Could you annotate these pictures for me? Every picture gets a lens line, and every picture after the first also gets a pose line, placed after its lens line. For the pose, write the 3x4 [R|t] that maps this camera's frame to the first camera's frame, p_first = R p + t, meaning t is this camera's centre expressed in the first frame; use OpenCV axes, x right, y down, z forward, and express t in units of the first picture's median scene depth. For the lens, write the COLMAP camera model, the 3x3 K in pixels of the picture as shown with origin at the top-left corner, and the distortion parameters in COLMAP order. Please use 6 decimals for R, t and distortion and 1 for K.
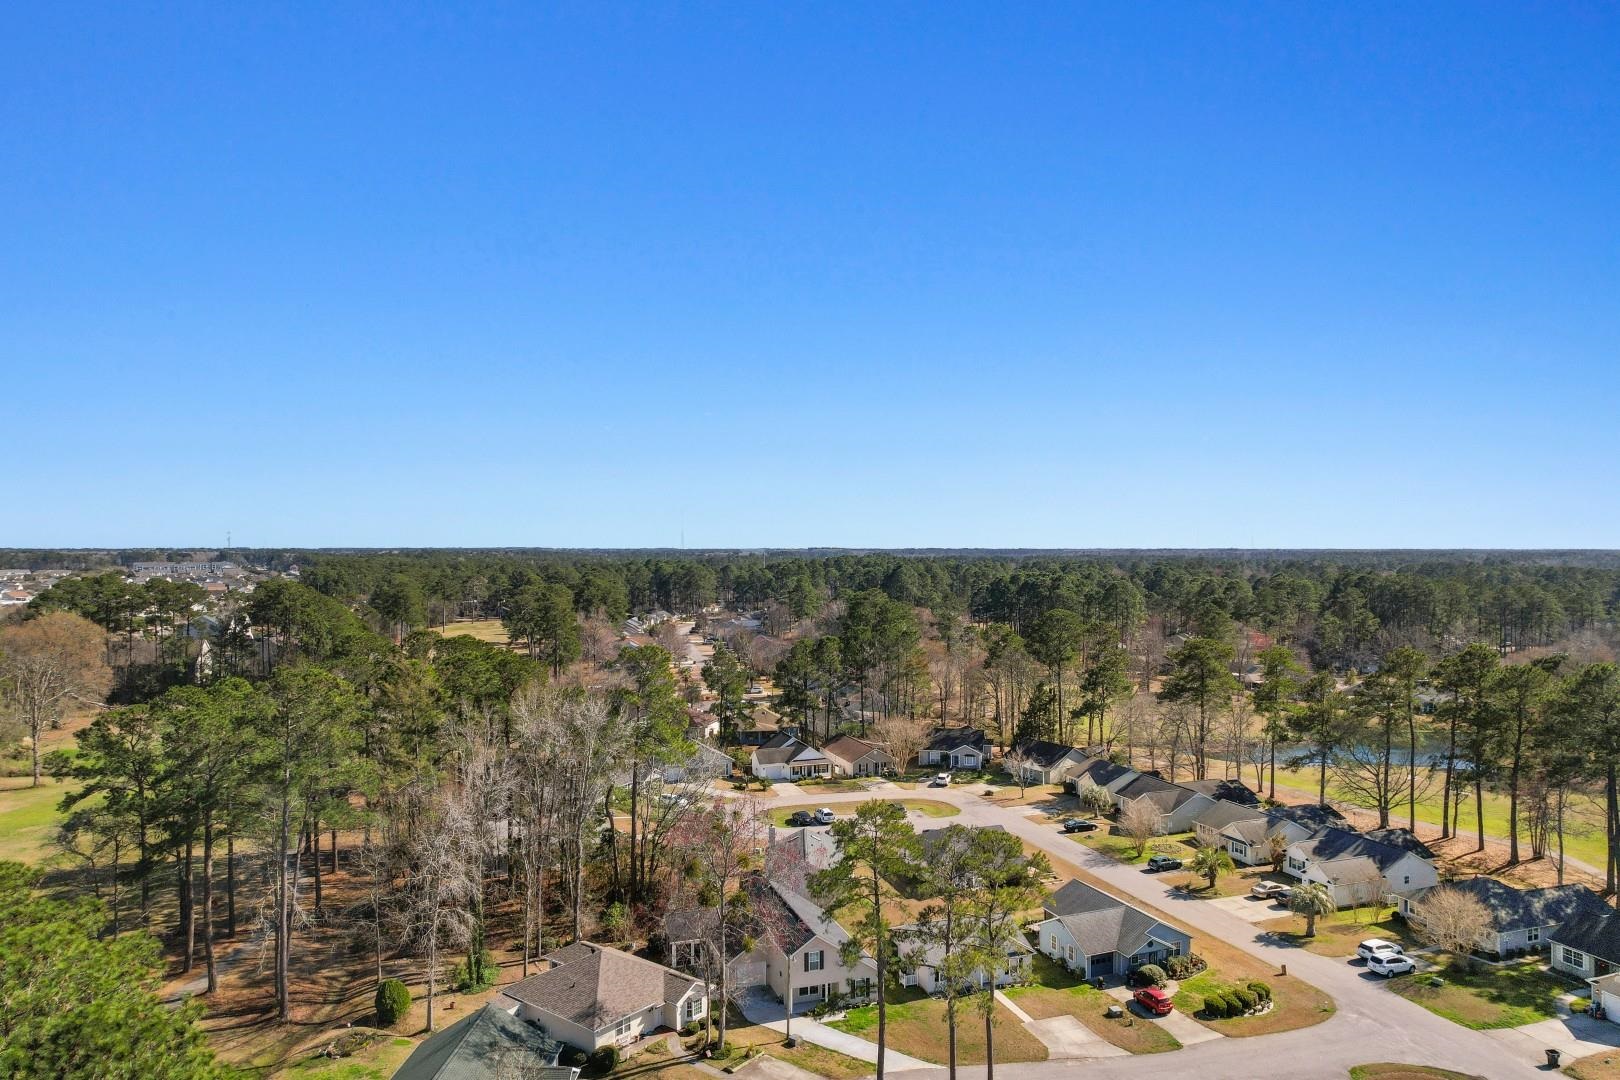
lens RADIAL K [[1033.9, 0, 821.6], [0, 1033.9, 559.5], [0, 0, 1]] dist [-0.095707, 0.087149]
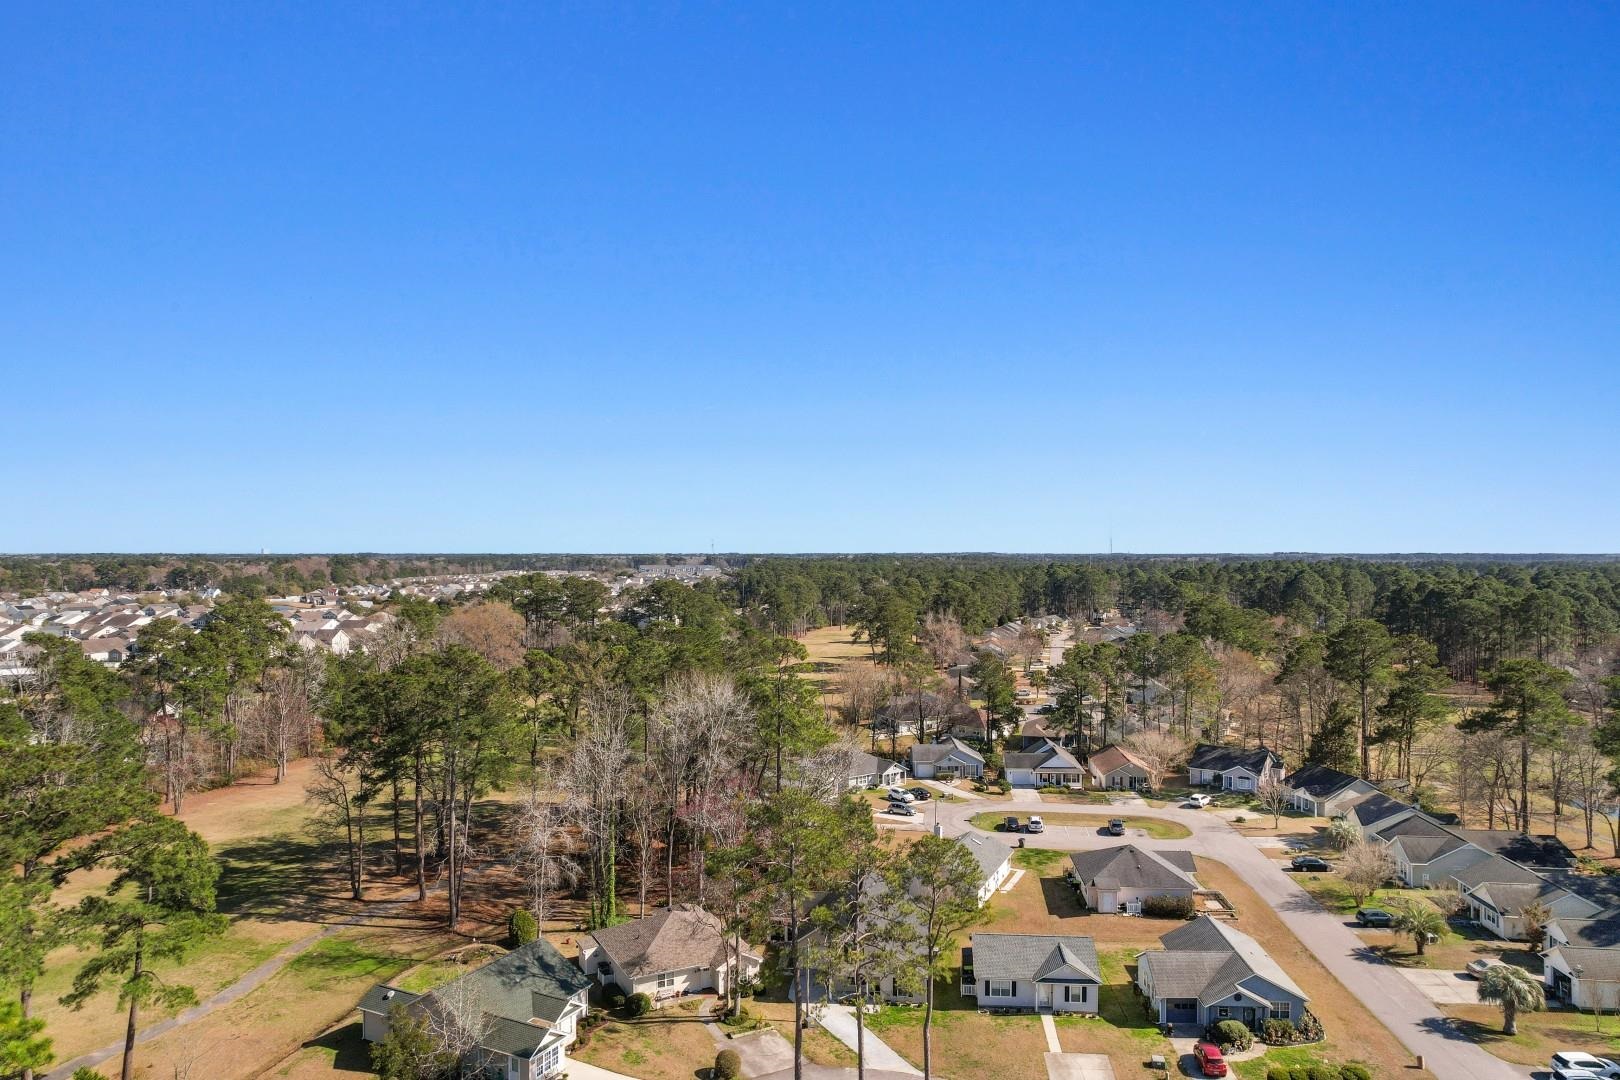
lens RADIAL K [[1033.9, 0, 821.6], [0, 1033.9, 559.5], [0, 0, 1]] dist [-0.095707, 0.087149]
pose [[0.907174, 0.002404, -0.420750, 0.275873], [-0.004627, 0.999980, -0.004263, 0.005859], [0.420731, 0.005814, 0.907167, 0.045162]]
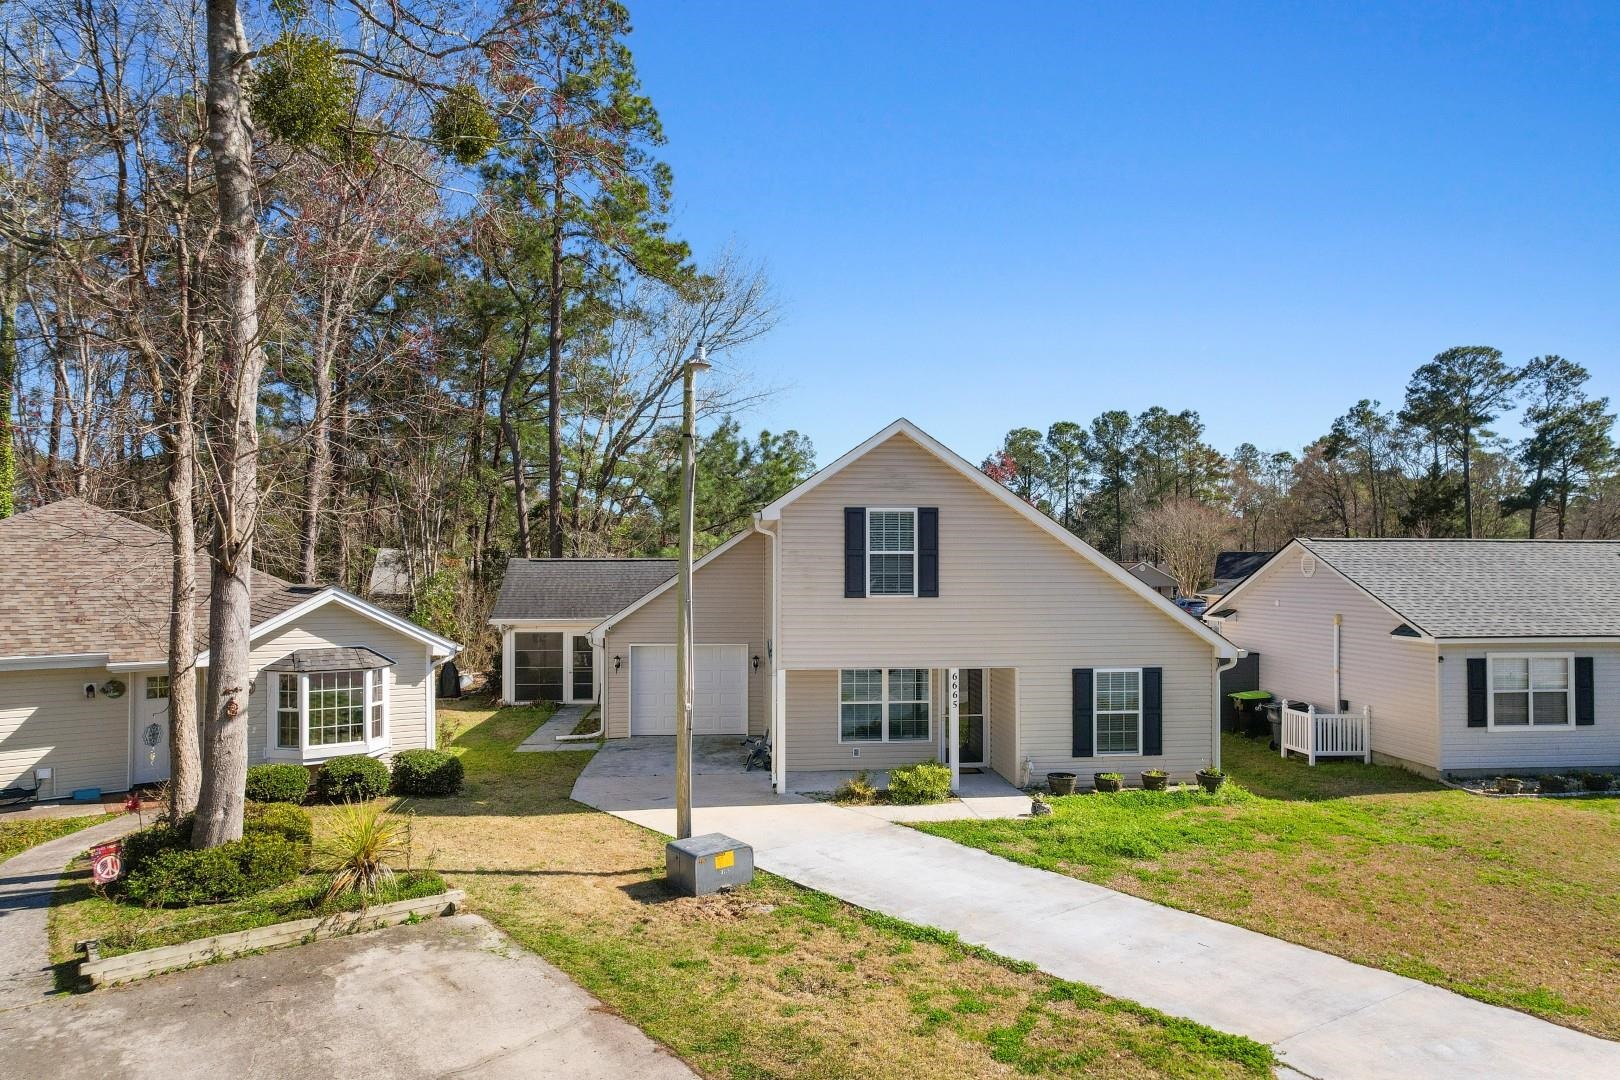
lens RADIAL K [[1033.9, 0, 821.6], [0, 1033.9, 559.5], [0, 0, 1]] dist [-0.095707, 0.087149]
pose [[0.971335, -0.002174, -0.237705, 0.020854], [-0.002152, 0.999837, -0.017940, 0.282376], [0.237705, 0.017937, 0.971172, 0.557768]]
